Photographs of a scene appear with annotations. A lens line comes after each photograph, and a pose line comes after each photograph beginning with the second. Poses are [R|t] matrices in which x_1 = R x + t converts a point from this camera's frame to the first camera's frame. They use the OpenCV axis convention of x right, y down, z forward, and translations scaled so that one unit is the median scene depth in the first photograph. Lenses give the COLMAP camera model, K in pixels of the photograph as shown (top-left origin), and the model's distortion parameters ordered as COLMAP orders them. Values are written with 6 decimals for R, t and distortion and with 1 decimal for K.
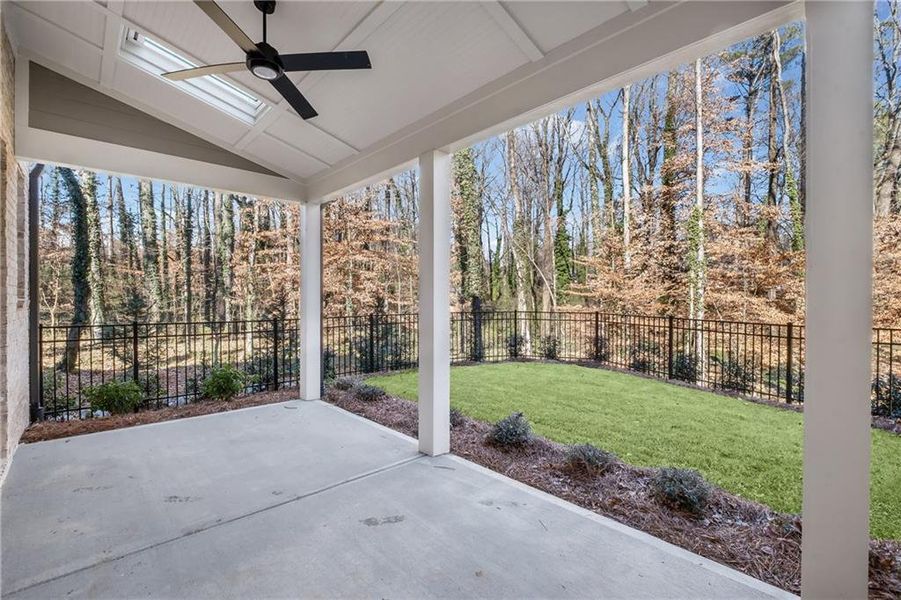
lens RADIAL K [[403.5, 0, 445.7], [0, 403.5, 300.4], [0, 0, 1]] dist [0.001867, -0.000066]
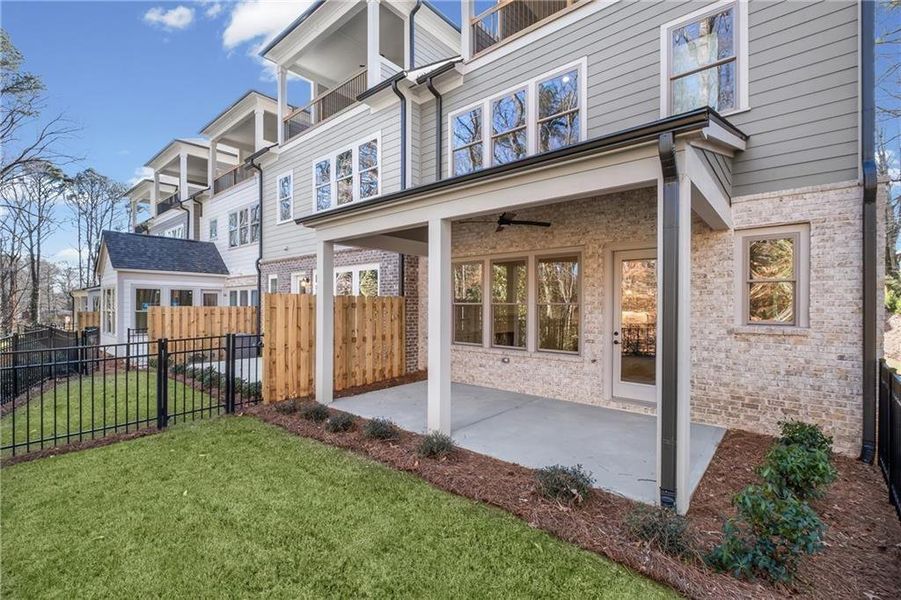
lens RADIAL K [[403.5, 0, 445.7], [0, 403.5, 300.4], [0, 0, 1]] dist [0.001867, -0.000066]
pose [[-0.994693, -0.012806, -0.102088, 0.106171], [-0.011137, 0.999795, -0.016900, -0.088047], [0.102284, -0.015674, -0.994632, 3.055872]]
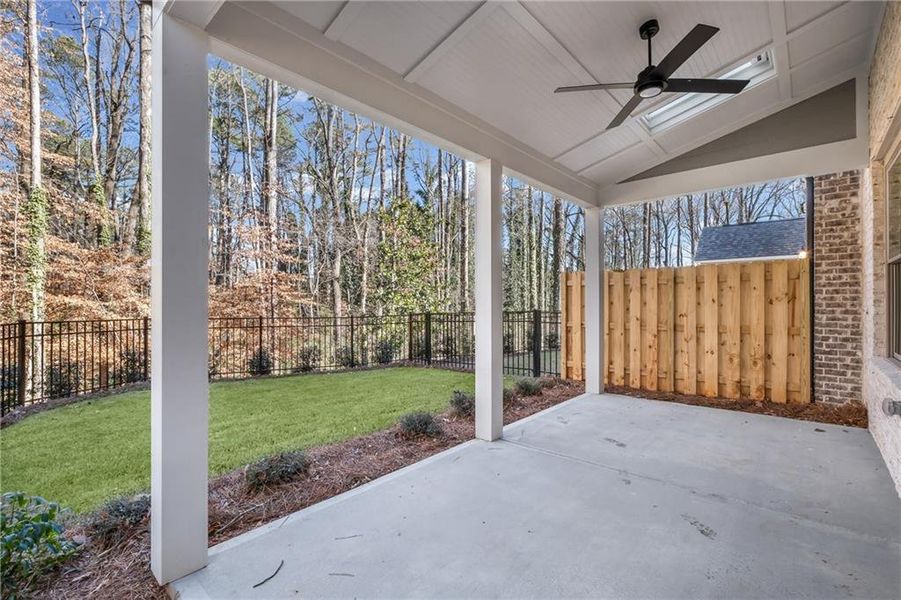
lens RADIAL K [[403.5, 0, 445.7], [0, 403.5, 300.4], [0, 0, 1]] dist [0.001867, -0.000066]
pose [[-0.094920, -0.007380, 0.995458, -1.421553], [-0.003945, 0.999967, 0.007037, -0.002704], [-0.995477, -0.003259, -0.094946, 1.574405]]
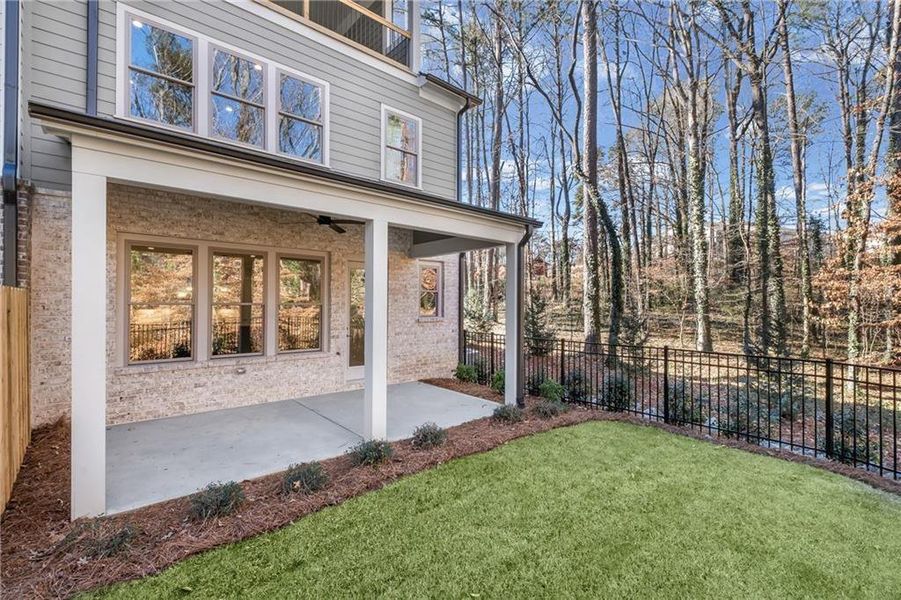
lens RADIAL K [[403.5, 0, 445.7], [0, 403.5, 300.4], [0, 0, 1]] dist [0.001867, -0.000066]
pose [[-0.035715, -0.017457, -0.999210, 1.664655], [0.000875, 0.999846, -0.017500, -0.095350], [0.999362, -0.001499, -0.035694, 1.651392]]
